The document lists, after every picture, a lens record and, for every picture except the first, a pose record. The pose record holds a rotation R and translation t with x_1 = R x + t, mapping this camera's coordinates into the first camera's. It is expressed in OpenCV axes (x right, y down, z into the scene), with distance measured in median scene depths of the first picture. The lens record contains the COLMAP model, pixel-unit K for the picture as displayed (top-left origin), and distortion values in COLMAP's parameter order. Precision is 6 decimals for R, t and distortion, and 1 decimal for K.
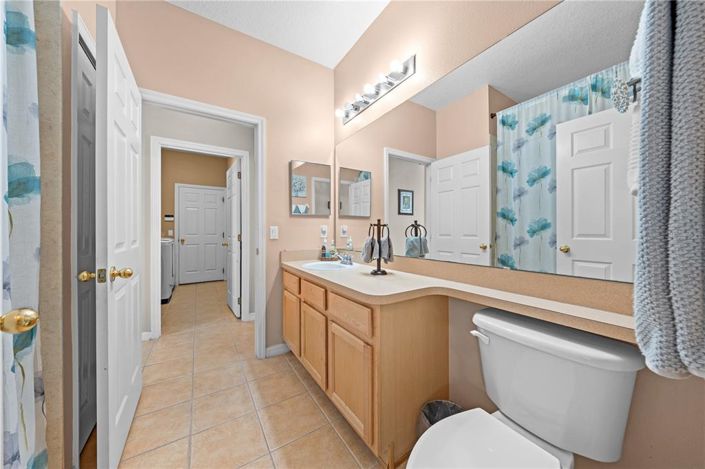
lens RADIAL K [[241.1, 0, 356.3], [0, 241.1, 231.3], [0, 0, 1]] dist [-0.000605, -0.000043]
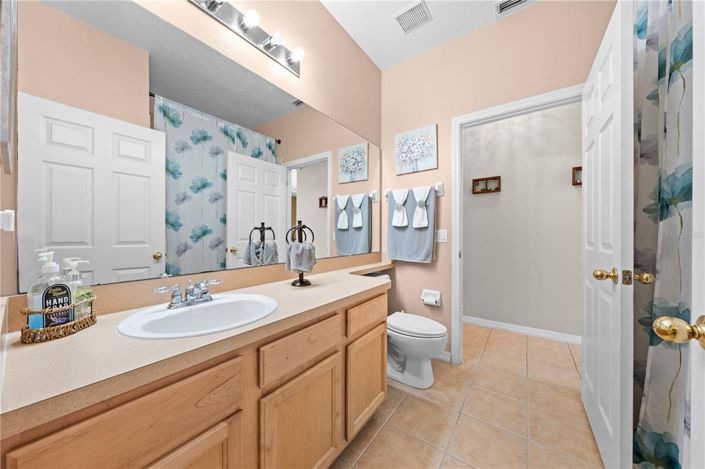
lens RADIAL K [[254.6, 0, 352.5], [0, 254.6, 234.5], [0, 0, 1]] dist [0.000477, 0.000025]
pose [[-0.359840, 0.007644, 0.932983, -0.712604], [-0.000254, 0.999966, -0.008291, -0.000591], [-0.933014, -0.003221, -0.359826, 1.001618]]
